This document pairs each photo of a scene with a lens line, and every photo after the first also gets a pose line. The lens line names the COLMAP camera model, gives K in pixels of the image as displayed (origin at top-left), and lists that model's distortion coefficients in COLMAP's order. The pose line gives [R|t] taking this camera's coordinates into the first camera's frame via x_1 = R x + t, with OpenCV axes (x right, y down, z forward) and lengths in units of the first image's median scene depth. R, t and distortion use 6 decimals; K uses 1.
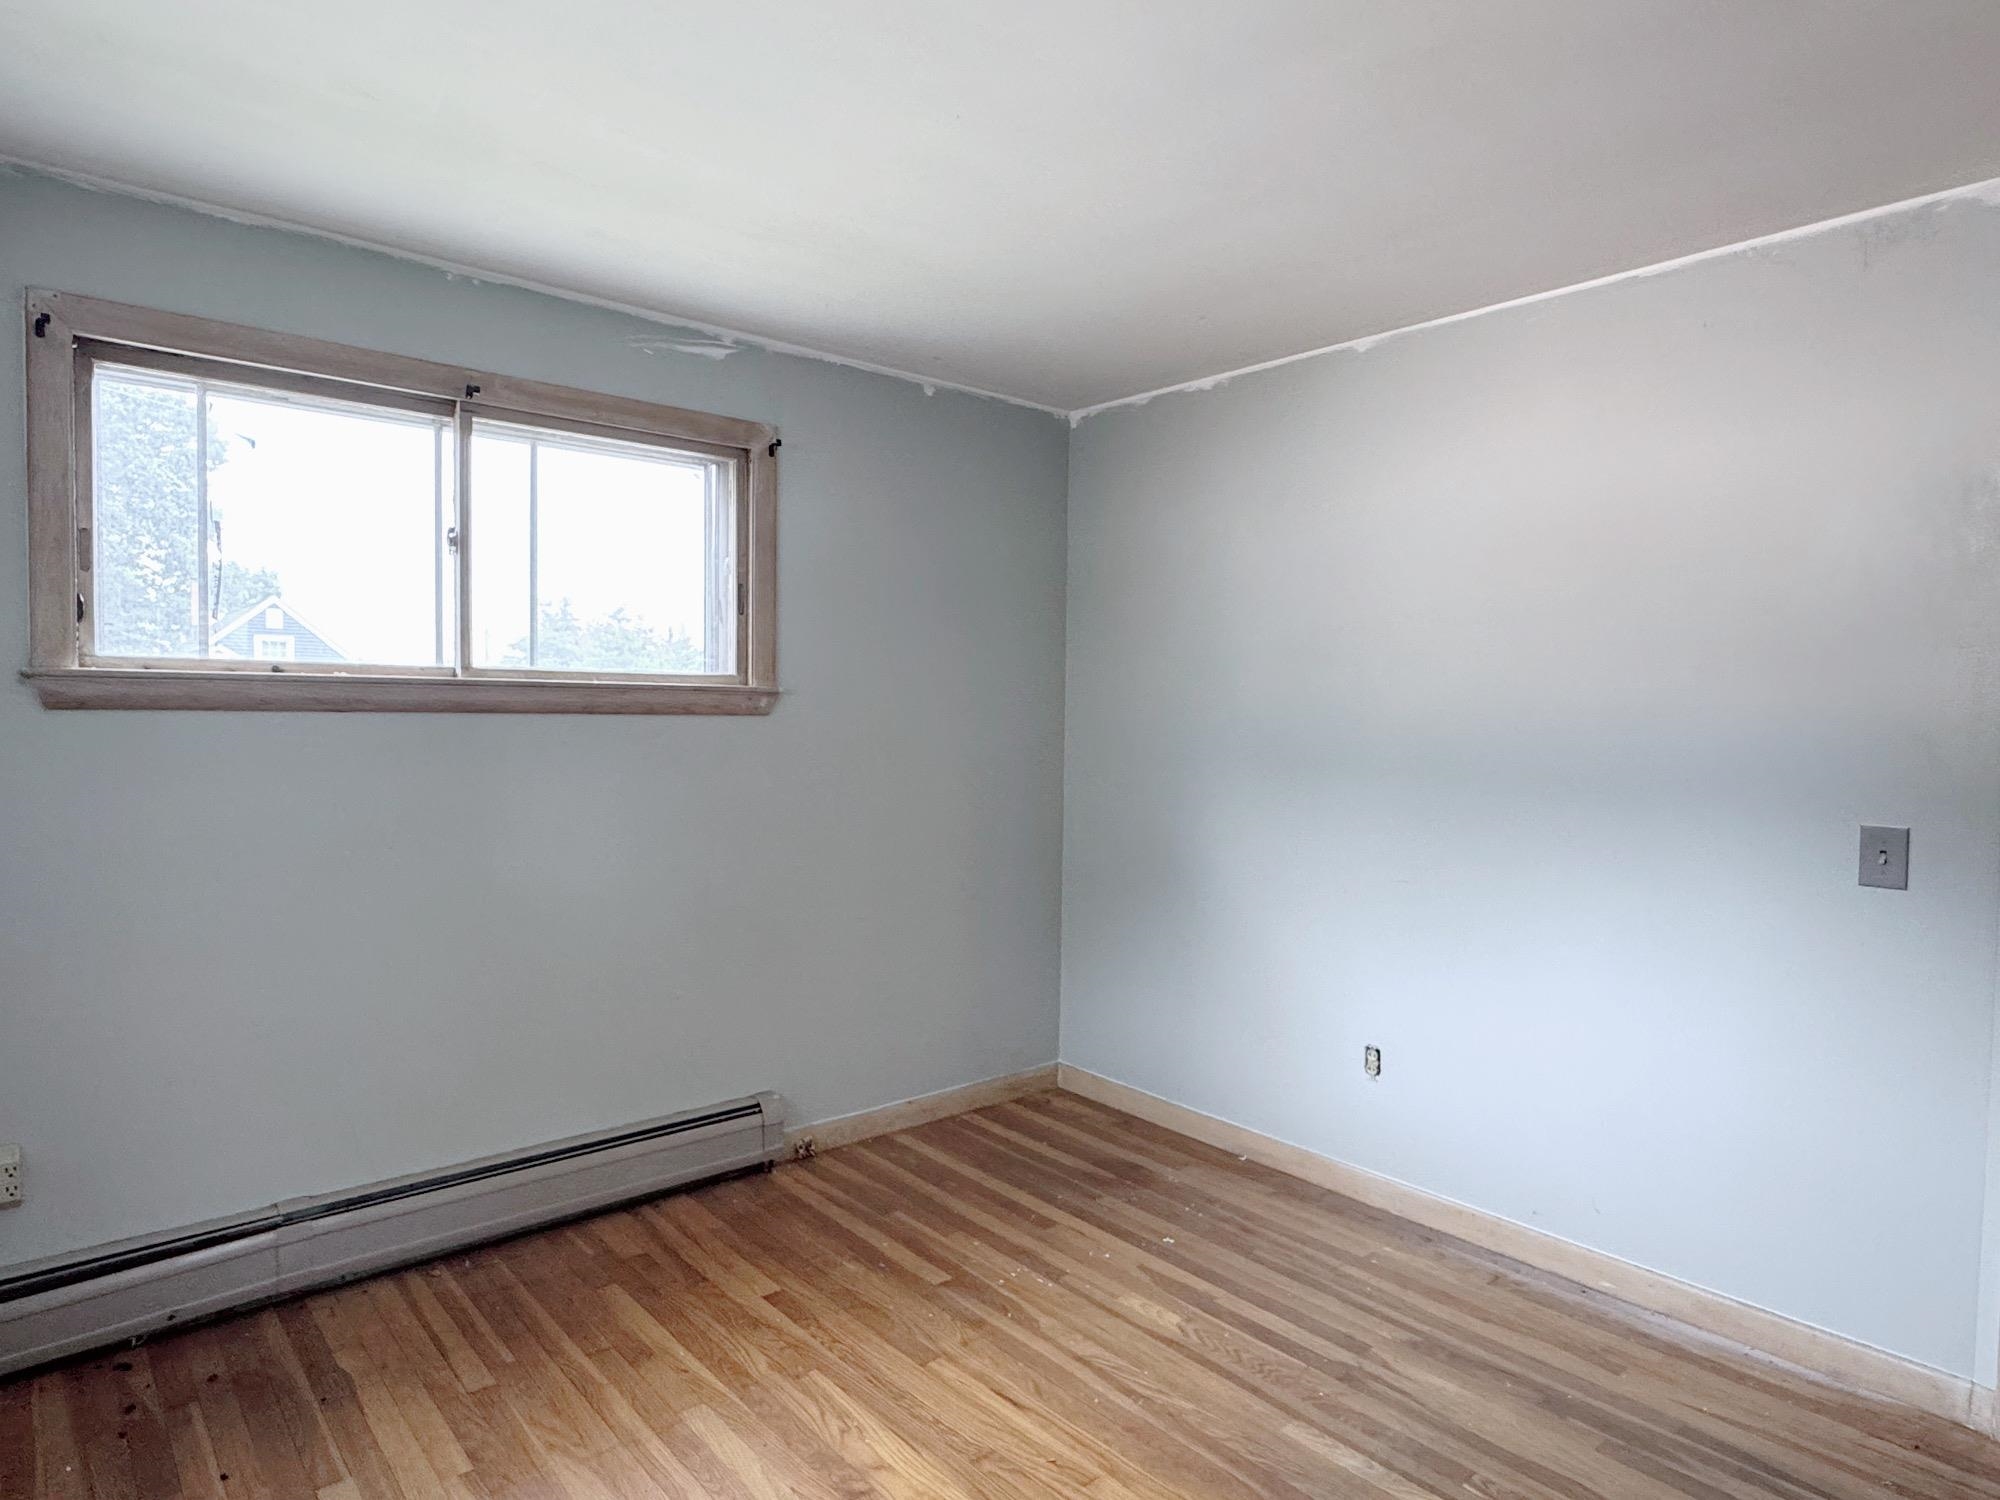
lens RADIAL K [[1169.3, 0, 995.1], [0, 1169.3, 750.5], [0, 0, 1]] dist [-0.001411, 0.001410]
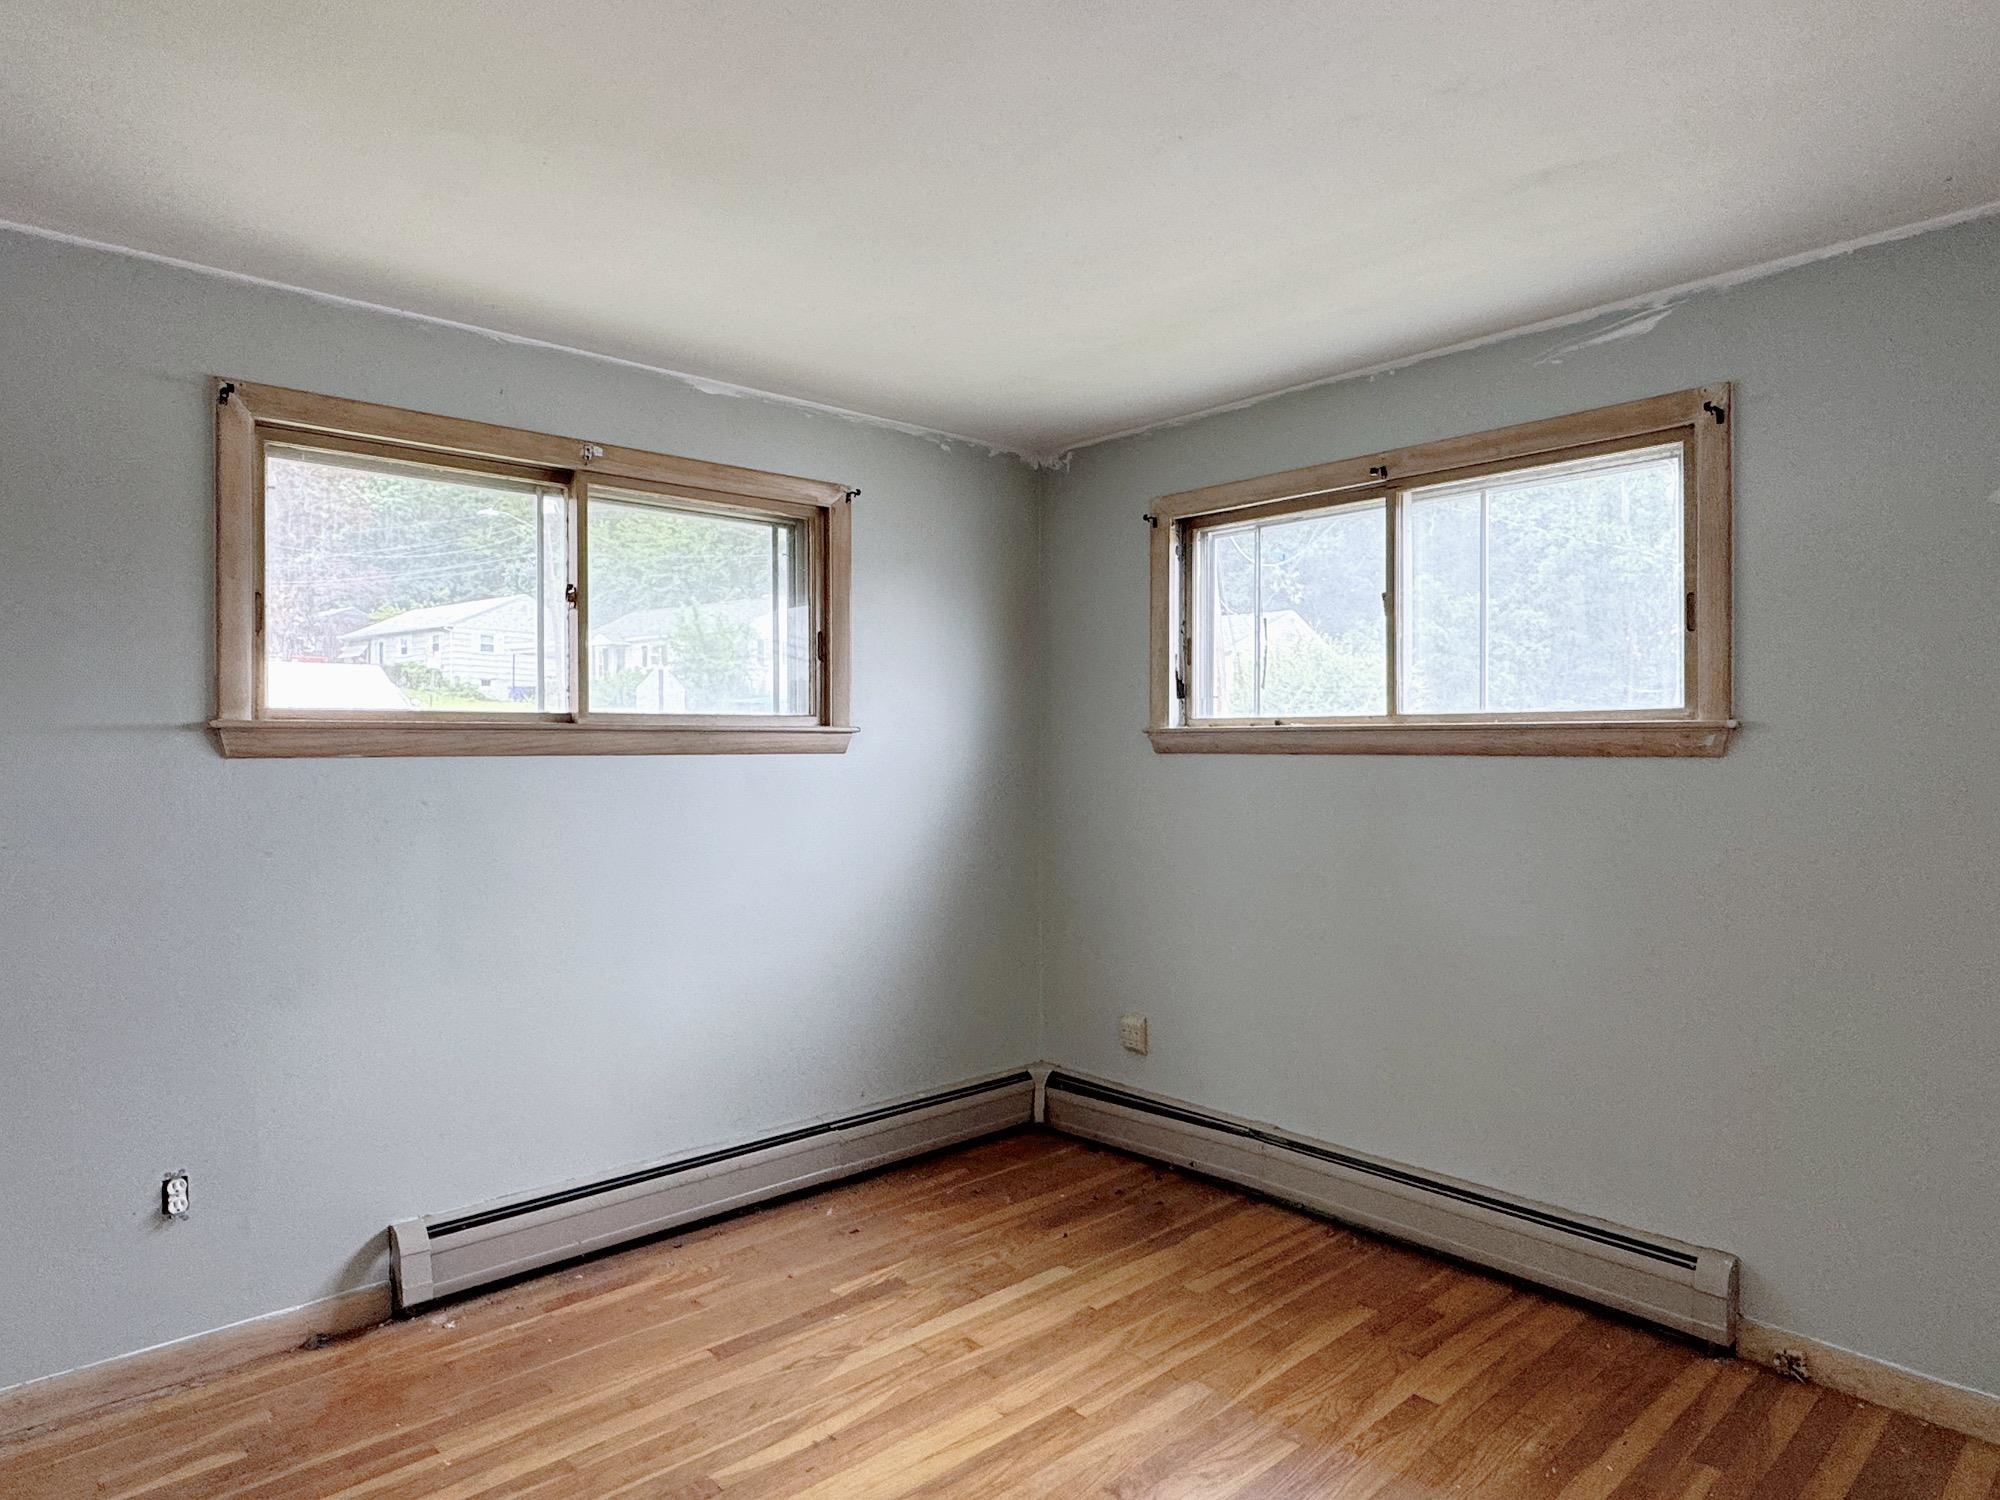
lens RADIAL K [[1169.3, 0, 995.1], [0, 1169.3, 750.5], [0, 0, 1]] dist [-0.001411, 0.001410]
pose [[0.034986, -0.009293, -0.999345, 0.675209], [-0.035460, 0.999316, -0.010535, -0.011699], [0.998759, 0.035805, 0.034633, 0.599743]]
